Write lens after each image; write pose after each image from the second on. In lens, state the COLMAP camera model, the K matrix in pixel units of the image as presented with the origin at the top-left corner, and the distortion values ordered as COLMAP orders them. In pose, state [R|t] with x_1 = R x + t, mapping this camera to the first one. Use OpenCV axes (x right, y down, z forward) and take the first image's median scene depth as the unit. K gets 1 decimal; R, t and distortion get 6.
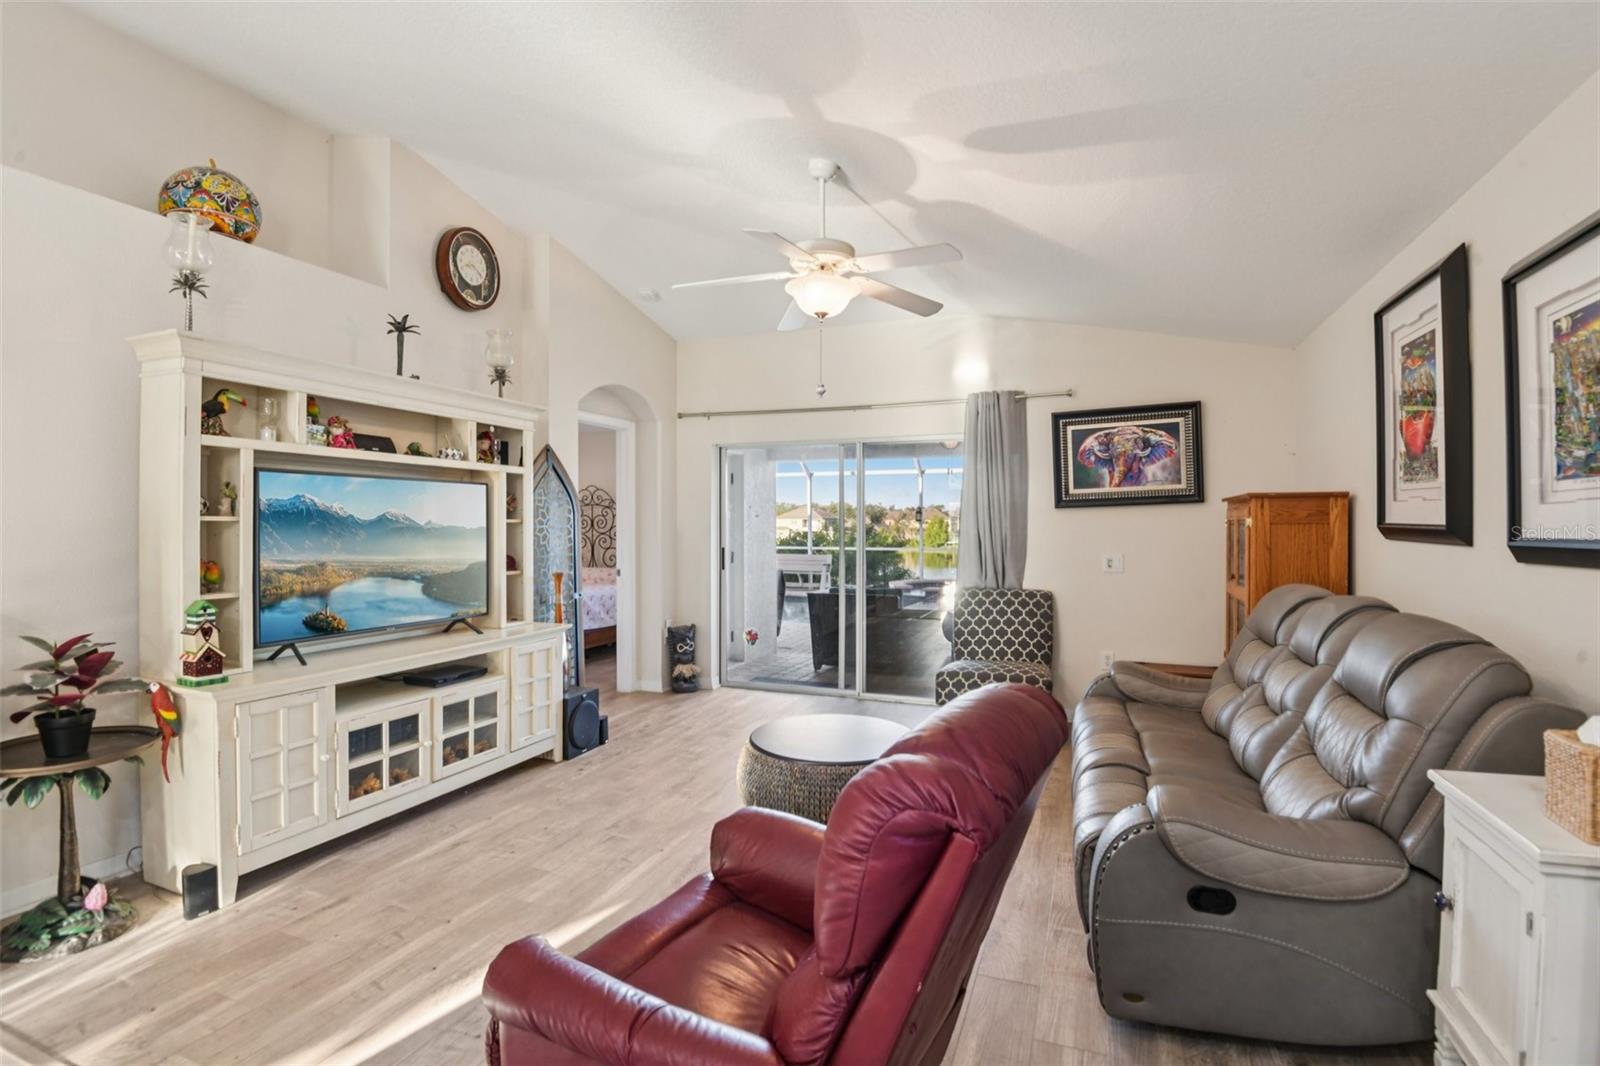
lens RADIAL K [[733.1, 0, 800.0], [0, 733.1, 533.0], [0, 0, 1]] dist [-0.067162, -0.001501]
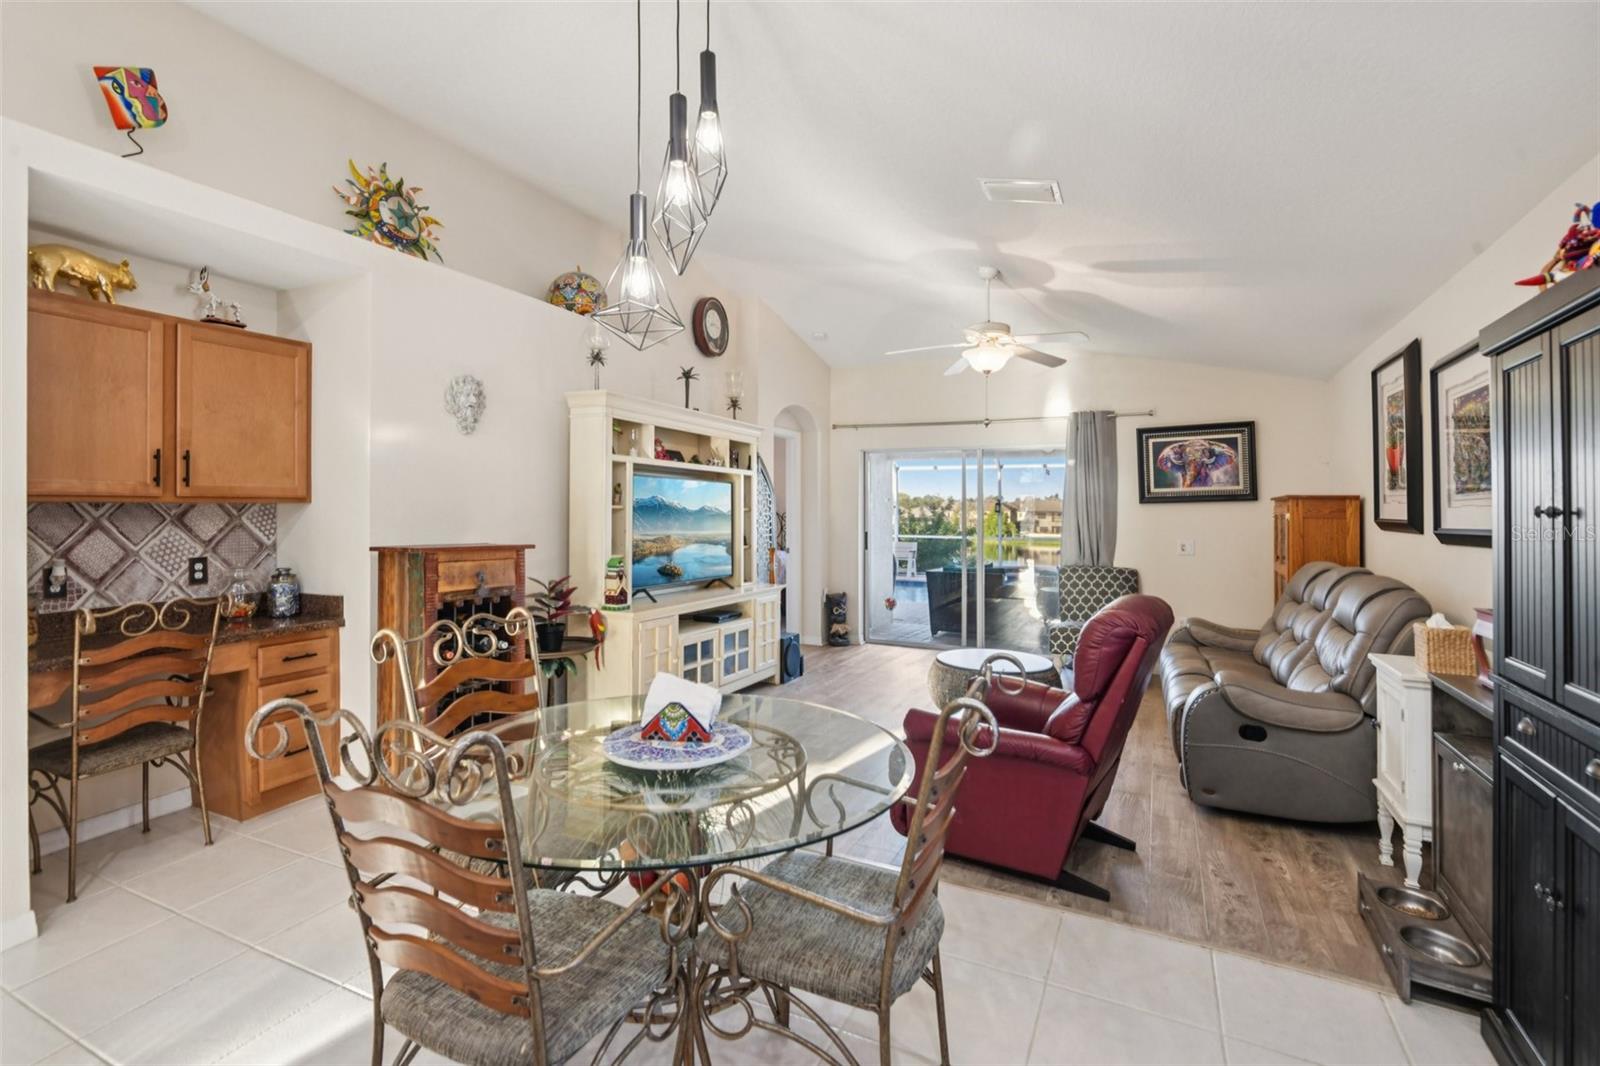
lens RADIAL K [[786.8, 0, 754.6], [0, 786.8, 499.7], [0, 0, 1]] dist [-0.093909, 0.000544]
pose [[0.995467, 0.010491, -0.094525, -0.252651], [-0.013130, 0.999540, -0.027340, 0.005614], [0.094194, 0.028457, 0.995147, -0.527558]]
